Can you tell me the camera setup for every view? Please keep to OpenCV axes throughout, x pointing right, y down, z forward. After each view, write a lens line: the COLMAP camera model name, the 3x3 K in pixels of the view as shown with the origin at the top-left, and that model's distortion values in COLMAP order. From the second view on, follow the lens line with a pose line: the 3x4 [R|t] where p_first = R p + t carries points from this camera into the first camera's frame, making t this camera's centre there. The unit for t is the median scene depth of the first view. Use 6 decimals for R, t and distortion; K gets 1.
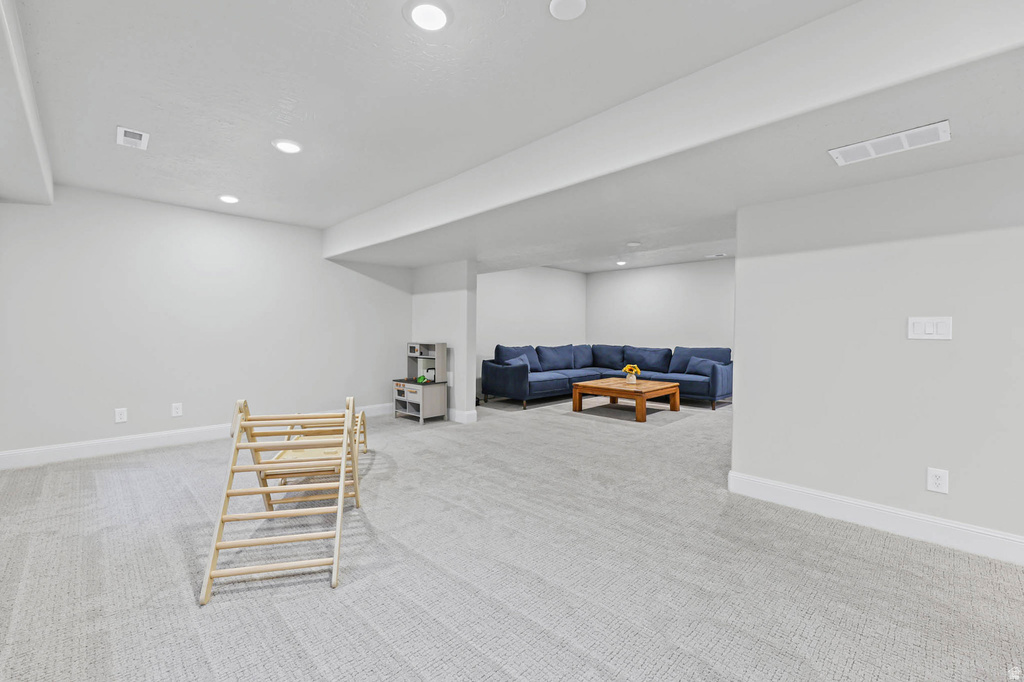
lens RADIAL K [[422.2, 0, 514.3], [0, 422.2, 342.6], [0, 0, 1]] dist [0.004579, -0.004667]
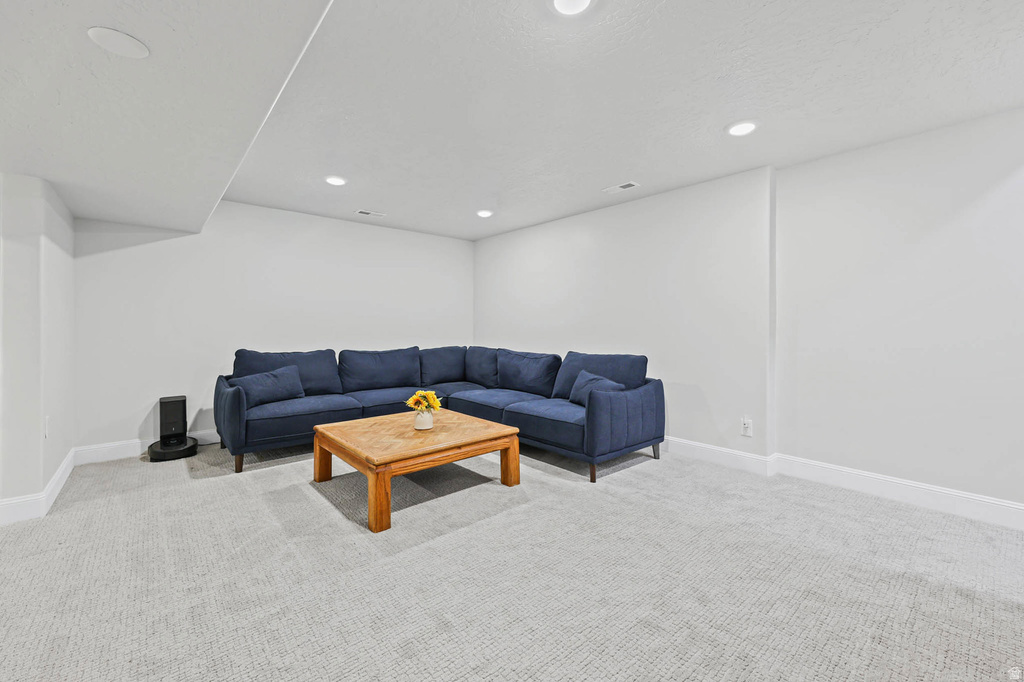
lens RADIAL K [[422.2, 0, 510.1], [0, 422.2, 333.0], [0, 0, 1]] dist [0.004579, -0.004667]
pose [[0.997123, -0.003111, -0.075739, 0.370658], [0.002363, 0.999948, -0.009958, -0.010641], [0.075766, 0.009750, 0.997078, 0.440178]]
